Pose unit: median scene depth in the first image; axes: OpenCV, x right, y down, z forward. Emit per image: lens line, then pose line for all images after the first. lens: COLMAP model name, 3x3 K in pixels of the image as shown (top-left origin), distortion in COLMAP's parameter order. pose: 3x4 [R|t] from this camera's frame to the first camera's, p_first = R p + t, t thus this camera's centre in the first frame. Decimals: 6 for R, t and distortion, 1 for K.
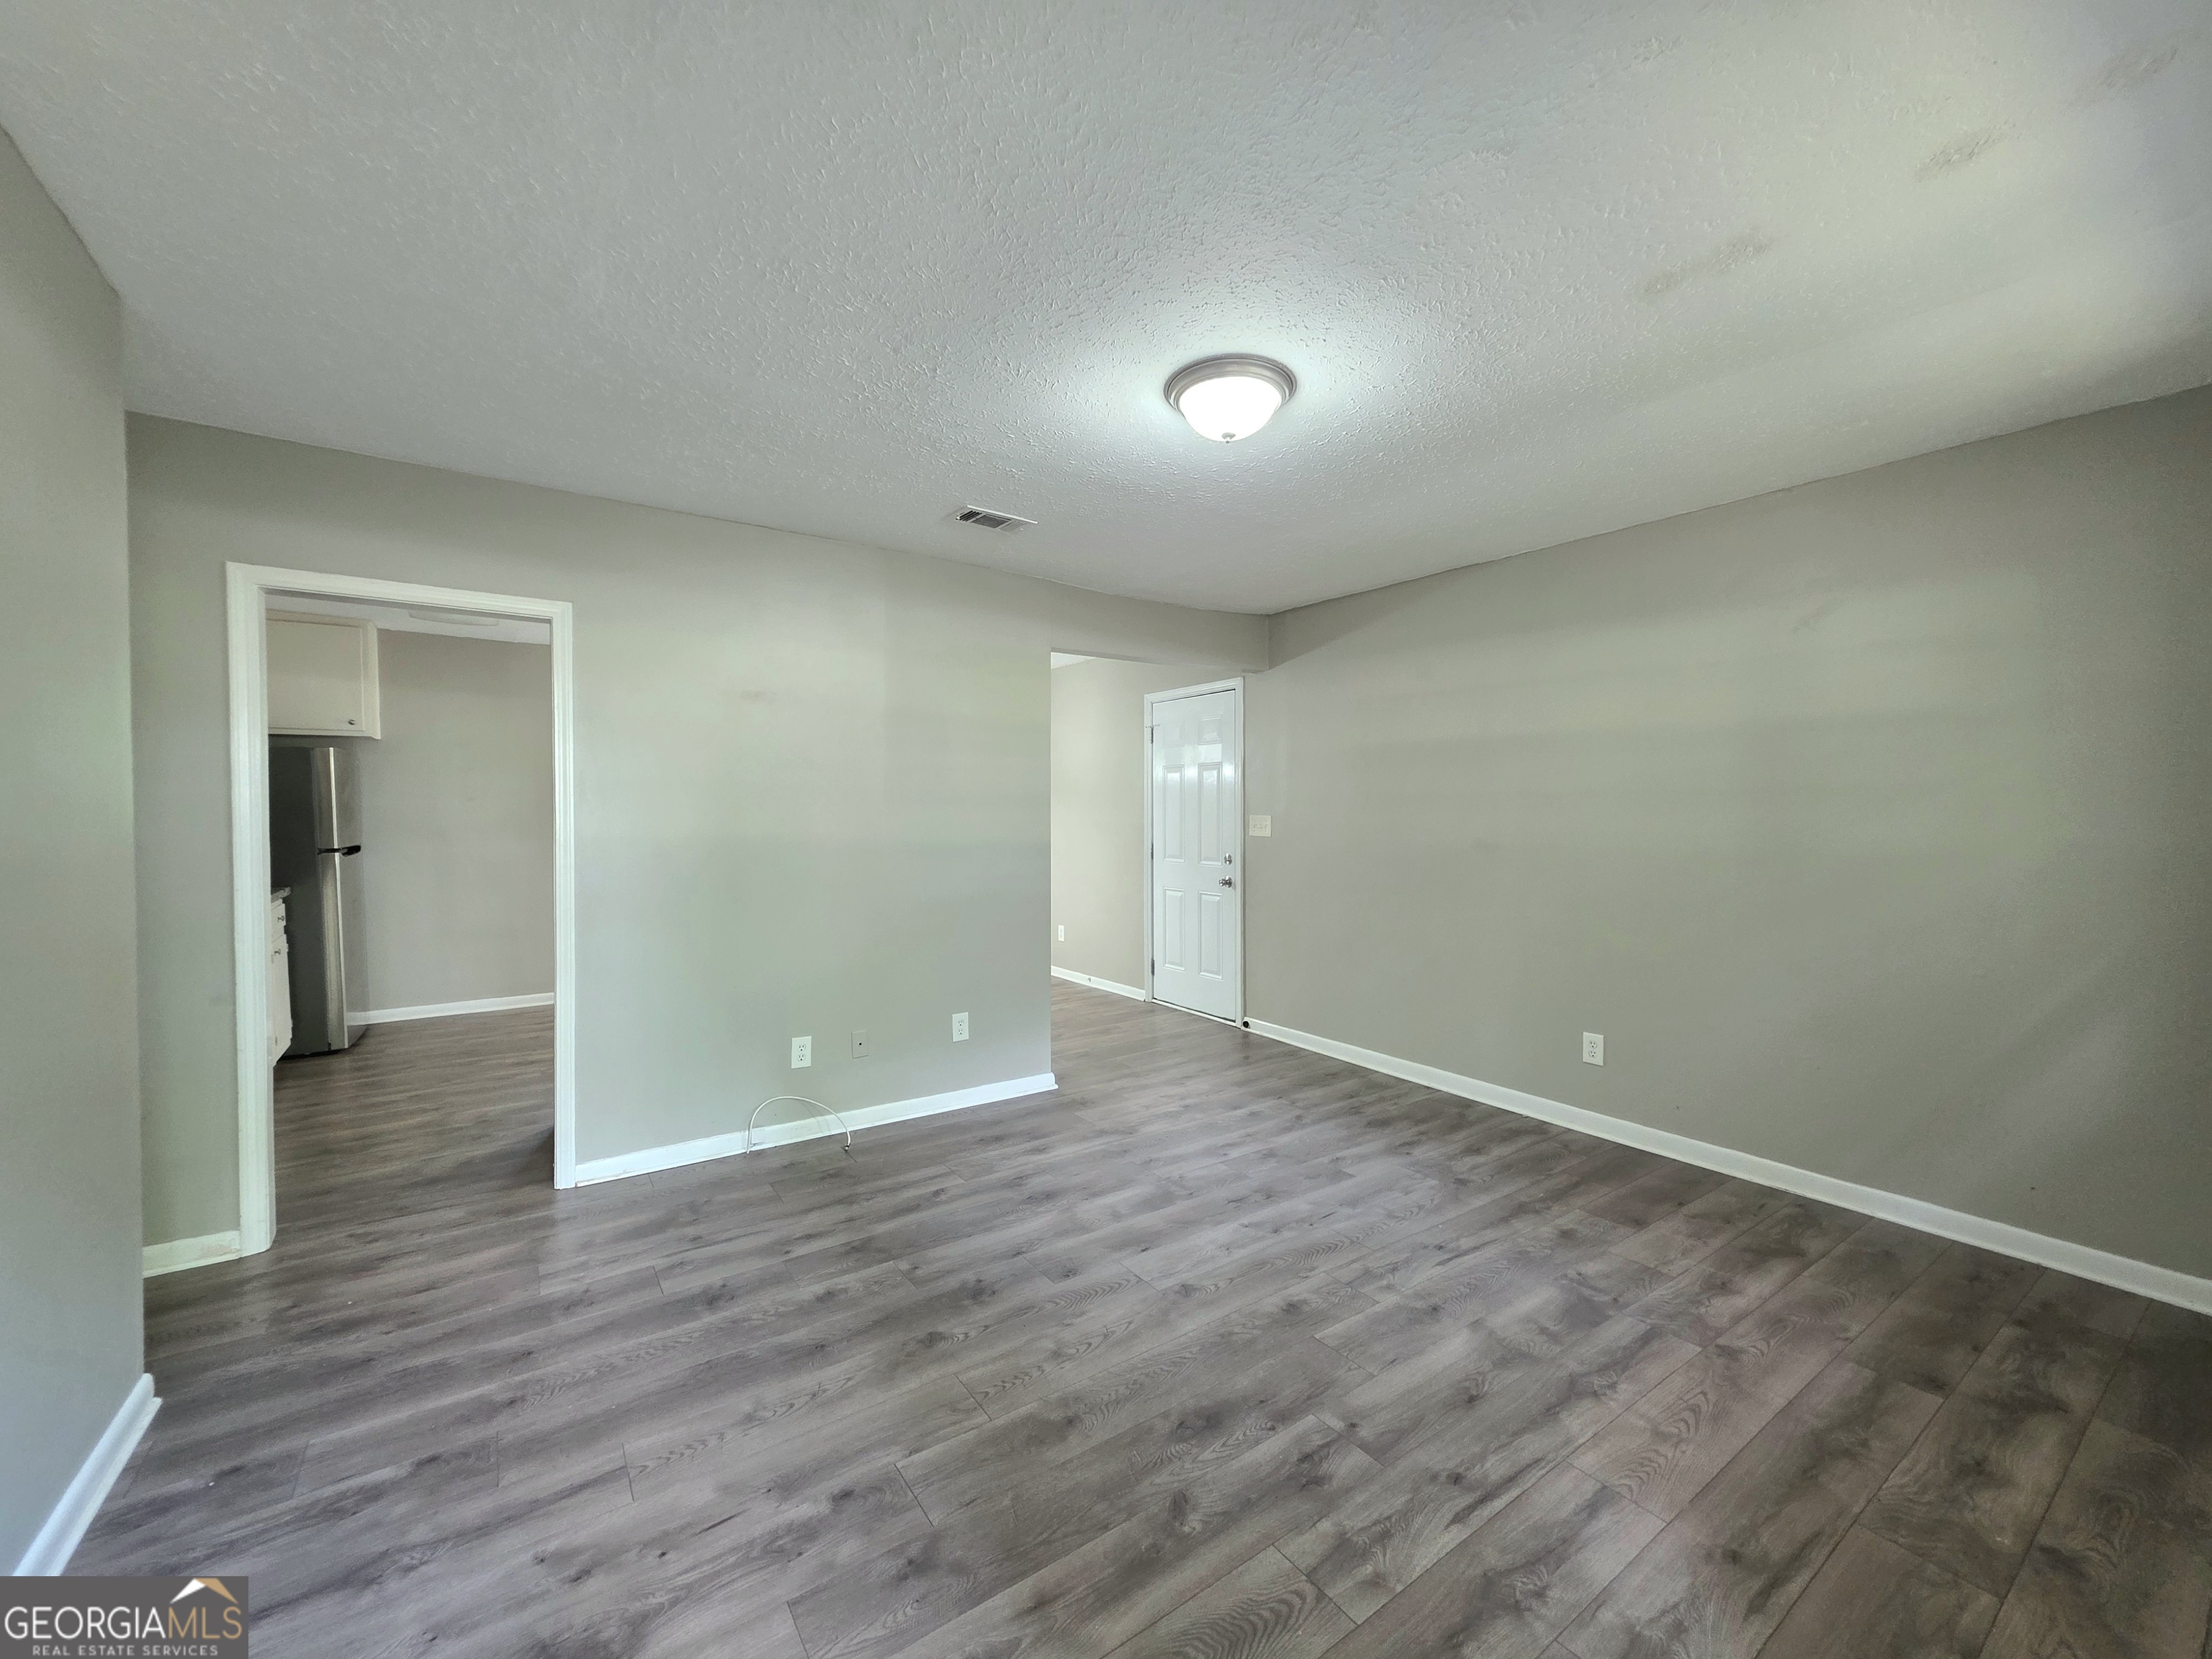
lens RADIAL K [[881.9, 0, 1106.7], [0, 881.9, 829.5], [0, 0, 1]] dist [-0.002824, 0.002428]
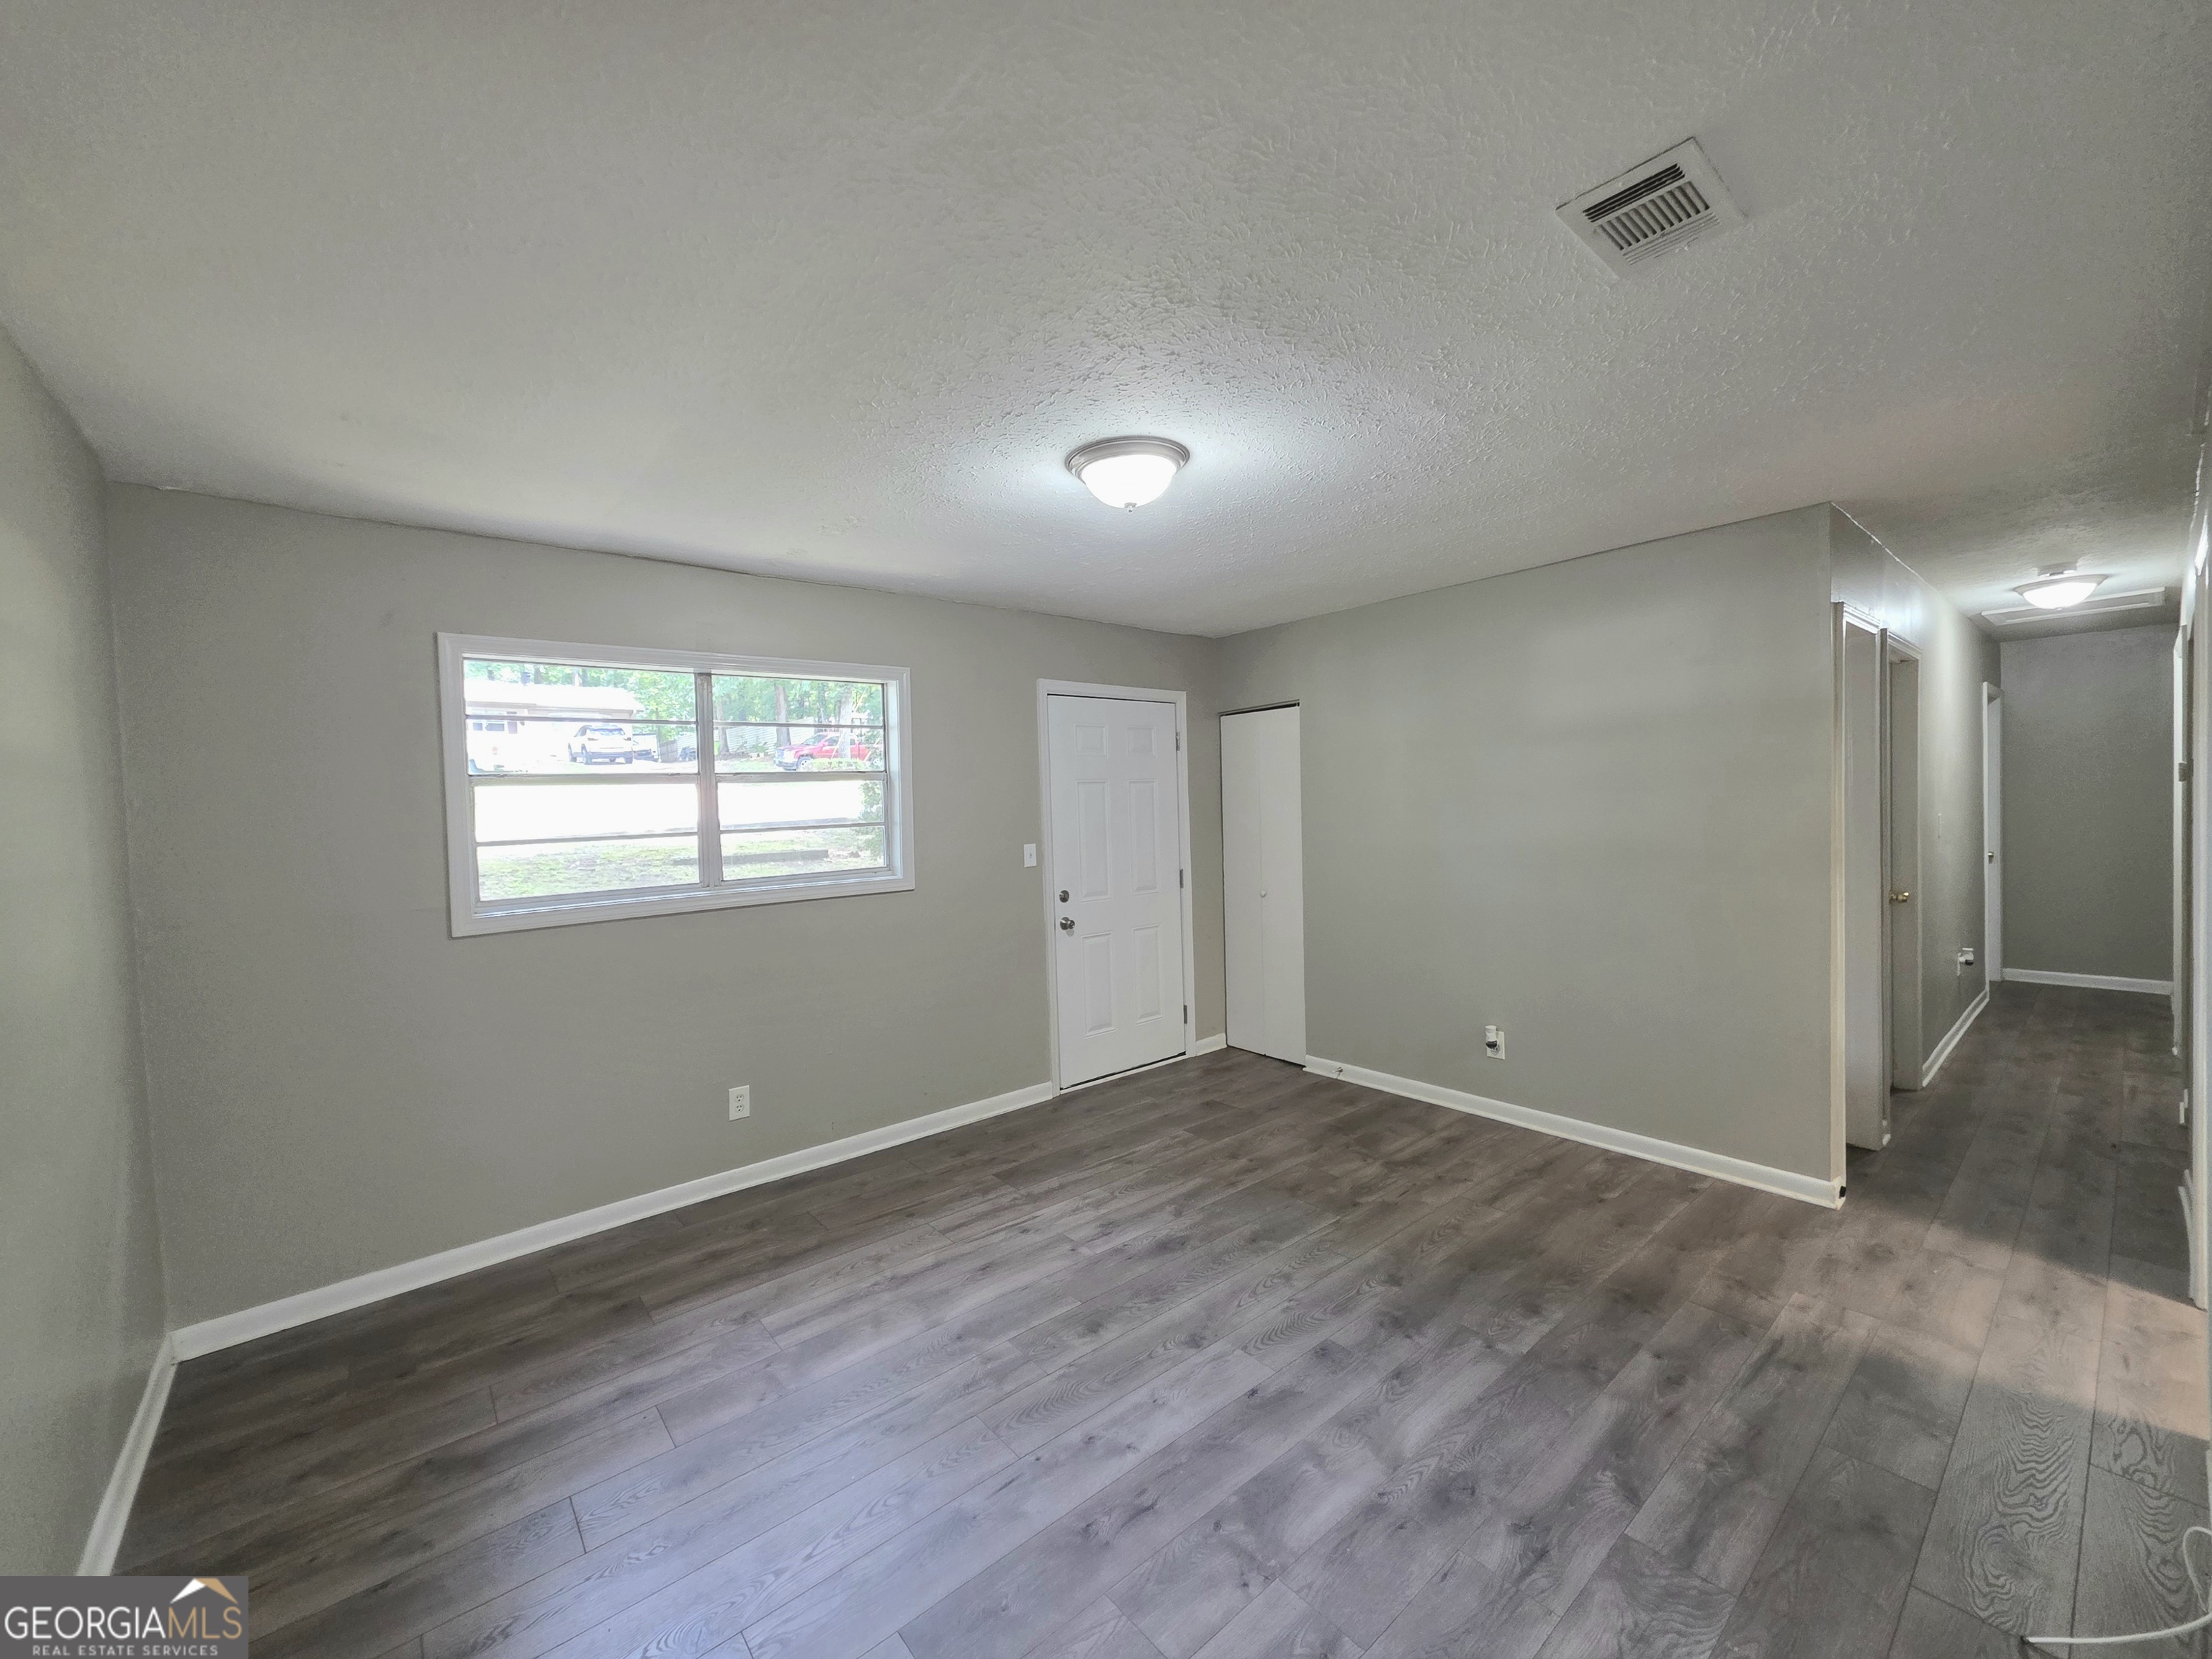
lens RADIAL K [[881.9, 0, 1107.3], [0, 881.9, 835.5], [0, 0, 1]] dist [-0.002824, 0.002428]
pose [[-0.995560, 0.036190, -0.086893, 0.271465], [0.031857, 0.998203, 0.050748, -0.106893], [0.088574, 0.047754, -0.994924, 2.081302]]
